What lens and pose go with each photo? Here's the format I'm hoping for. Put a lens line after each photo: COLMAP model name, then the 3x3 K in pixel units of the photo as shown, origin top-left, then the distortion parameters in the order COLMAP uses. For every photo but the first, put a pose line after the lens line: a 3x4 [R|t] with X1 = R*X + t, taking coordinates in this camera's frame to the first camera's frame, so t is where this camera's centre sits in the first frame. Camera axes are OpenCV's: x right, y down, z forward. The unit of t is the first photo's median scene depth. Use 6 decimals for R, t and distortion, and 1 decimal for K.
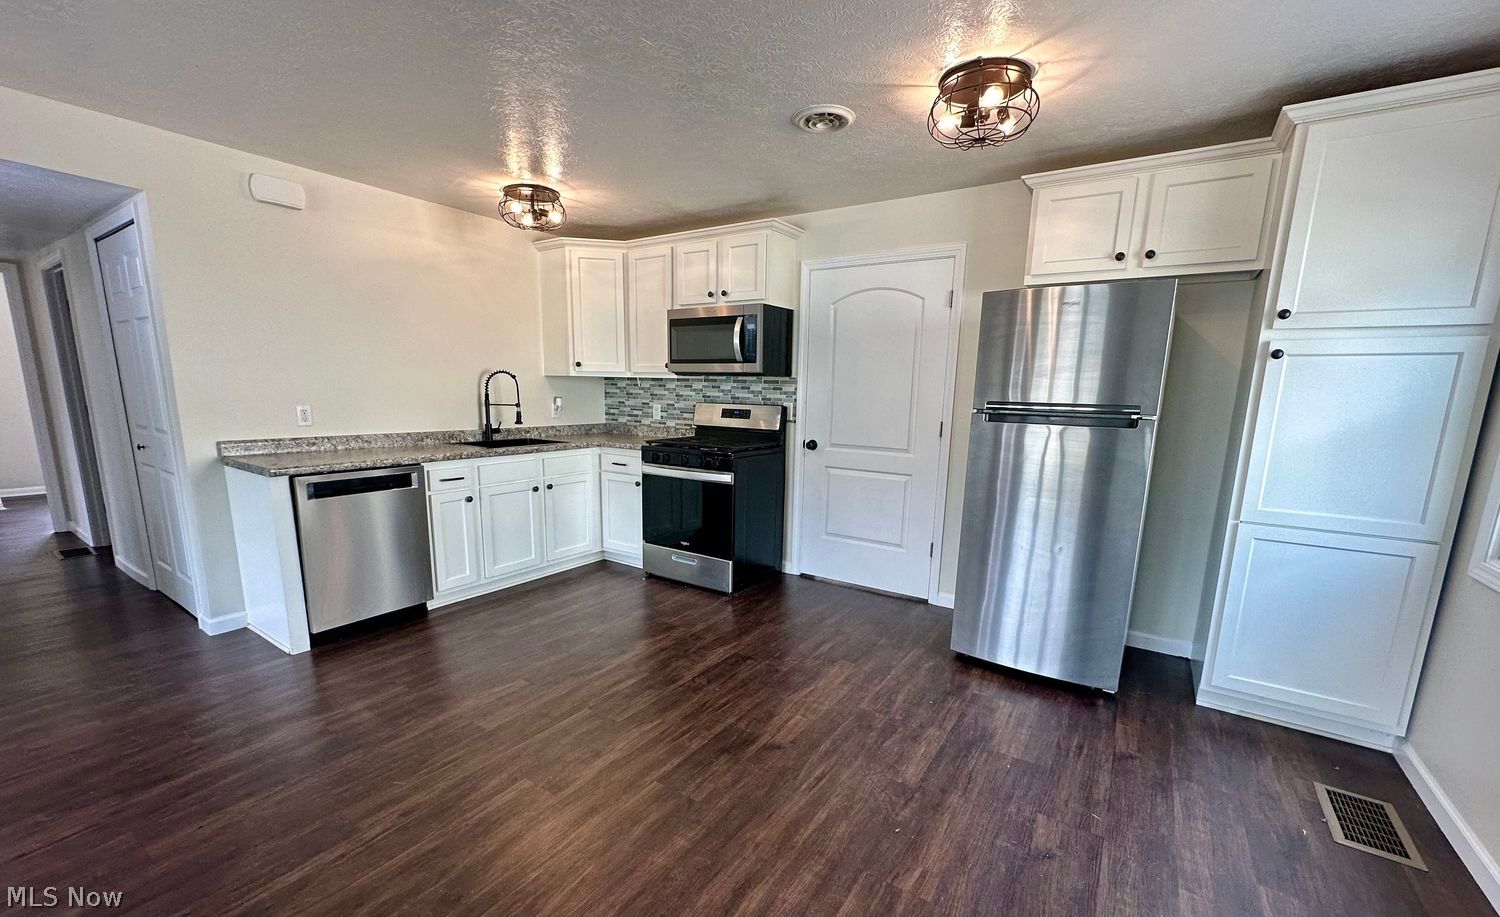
lens RADIAL K [[595.2, 0, 747.1], [0, 595.2, 492.7], [0, 0, 1]] dist [-0.000890, -0.000111]
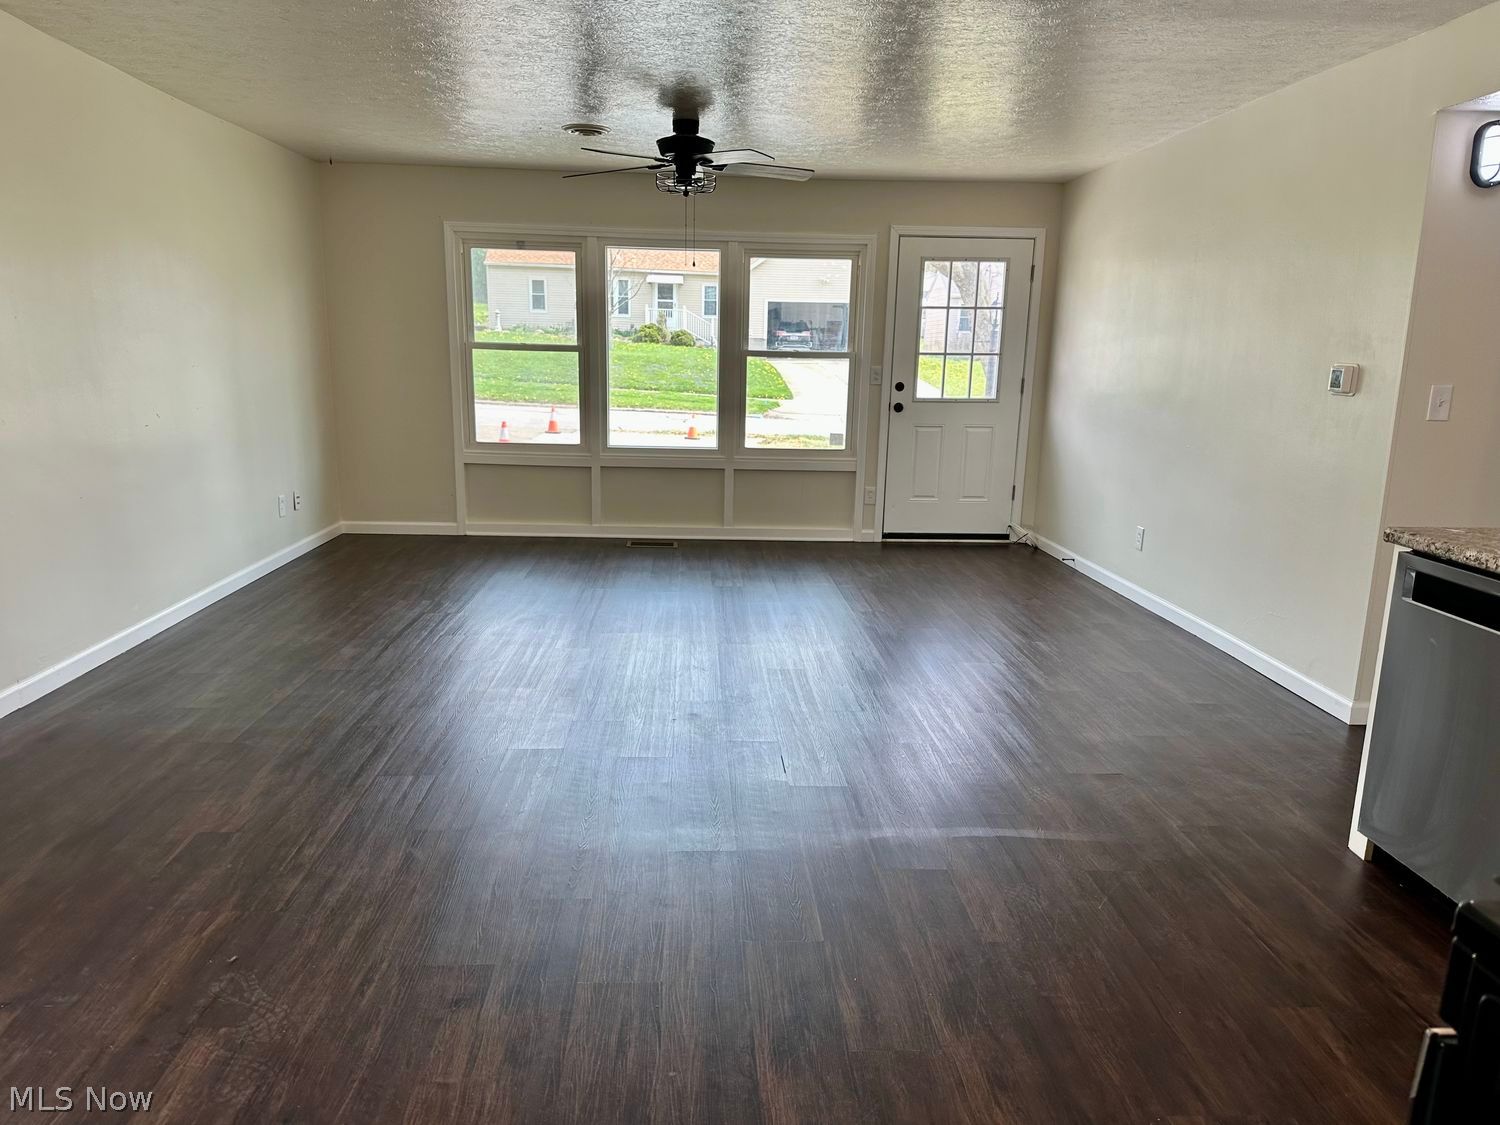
lens RADIAL K [[1049.6, 0, 745.4], [0, 1049.6, 570.5], [0, 0, 1]] dist [0.082003, -0.129717]
pose [[-0.800189, 0.083718, -0.593876, 0.216479], [-0.148097, 0.931964, 0.330924, -0.170706], [0.581175, 0.352754, -0.733349, 0.963063]]
